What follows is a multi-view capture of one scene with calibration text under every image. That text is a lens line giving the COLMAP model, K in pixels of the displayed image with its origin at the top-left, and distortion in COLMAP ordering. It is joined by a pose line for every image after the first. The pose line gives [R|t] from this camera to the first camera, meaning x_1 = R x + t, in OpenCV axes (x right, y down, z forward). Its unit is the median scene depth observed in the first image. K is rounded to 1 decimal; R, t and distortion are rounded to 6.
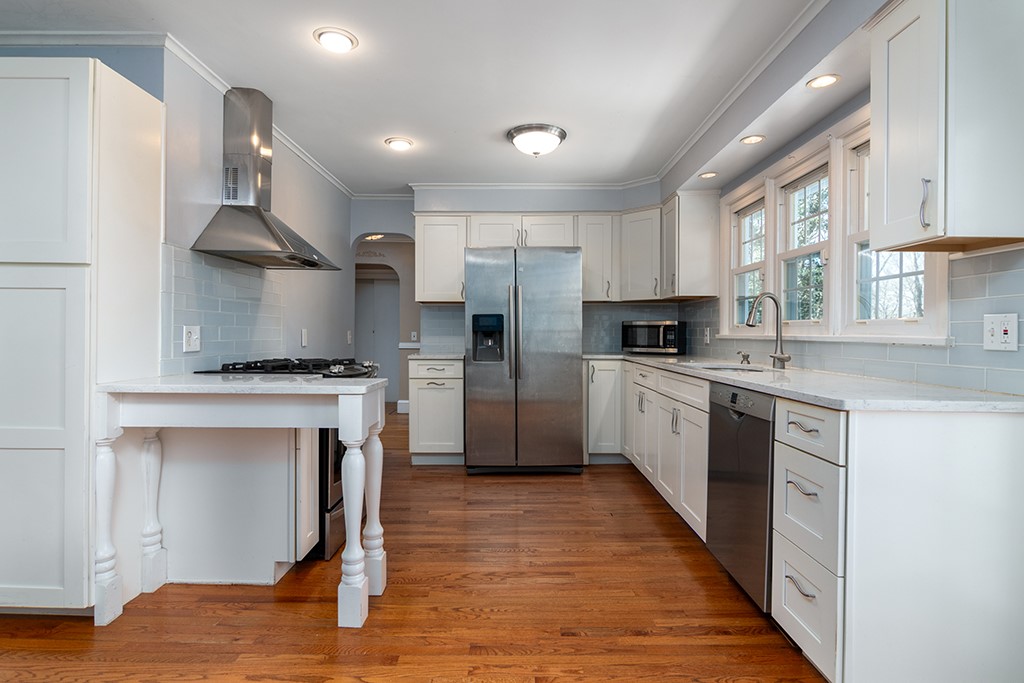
lens RADIAL K [[531.7, 0, 515.3], [0, 531.7, 337.1], [0, 0, 1]] dist [-0.005399, -0.001741]
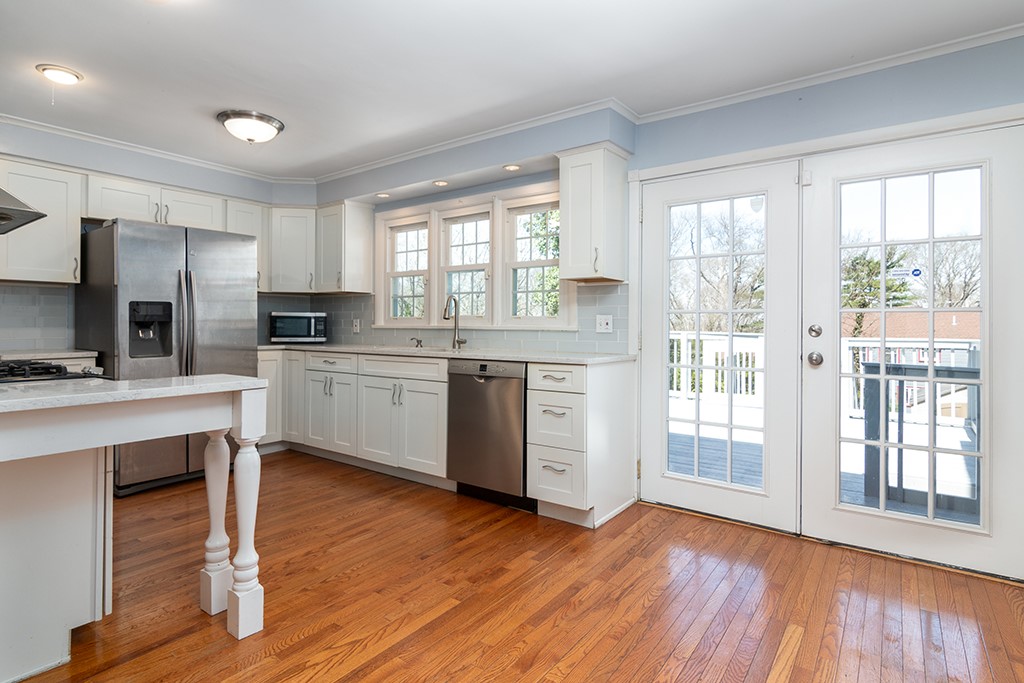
lens RADIAL K [[531.7, 0, 521.0], [0, 531.7, 323.7], [0, 0, 1]] dist [-0.005399, -0.001741]
pose [[0.579519, 0.000160, 0.814959, -0.471196], [0.005145, 0.999979, -0.003855, -0.001737], [-0.814942, 0.006427, 0.579506, 0.031907]]
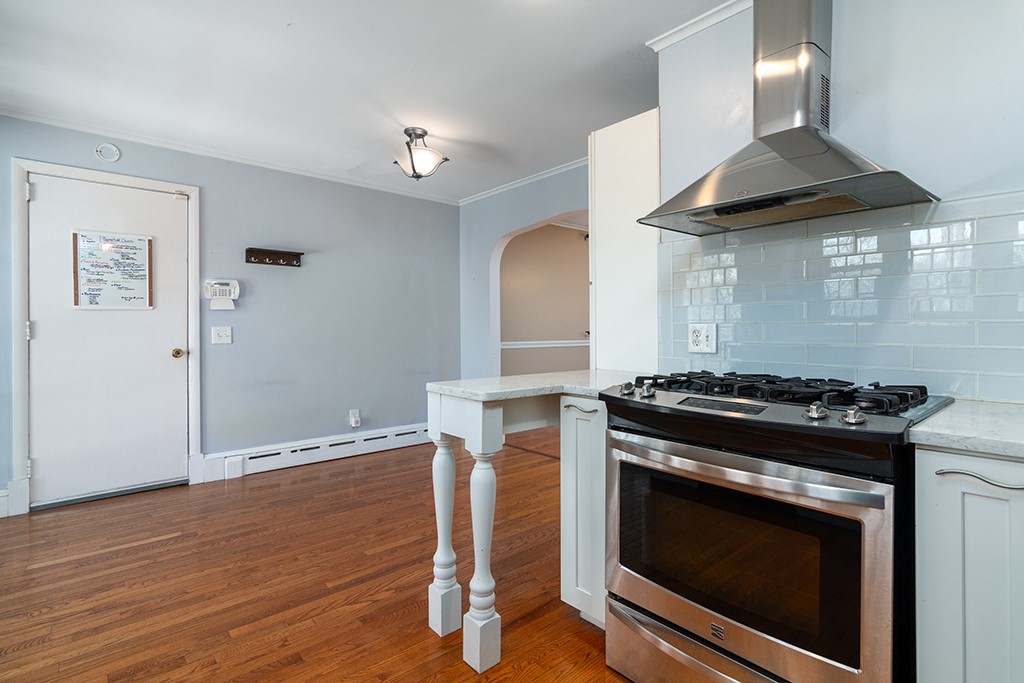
lens RADIAL K [[497.1, 0, 515.4], [0, 497.1, 332.8], [0, 0, 1]] dist [-0.015484, 0.001151]
pose [[-0.746675, -0.008104, -0.665139, 0.122027], [-0.016190, 0.999851, 0.005993, -0.005466], [0.664992, 0.015243, -0.746695, 1.049030]]
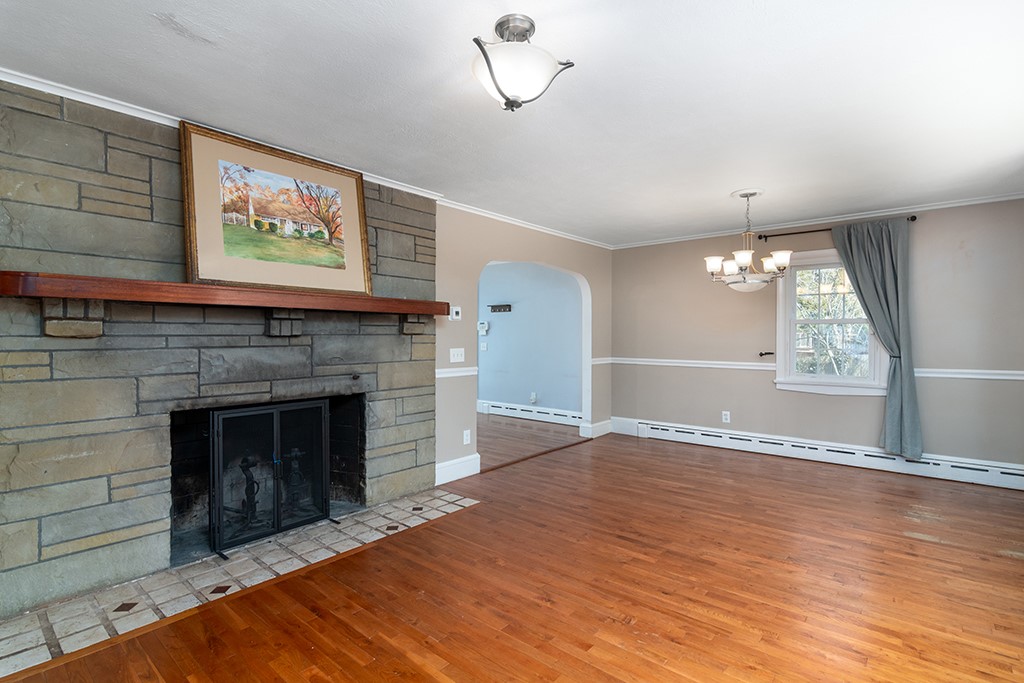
lens RADIAL K [[497.1, 0, 509.5], [0, 497.1, 339.5], [0, 0, 1]] dist [-0.015484, 0.001151]
pose [[-0.764735, -0.024611, 0.643875, -1.709899], [-0.010212, 0.999608, 0.026079, -0.079775], [-0.644265, 0.013368, -0.764686, 1.541595]]
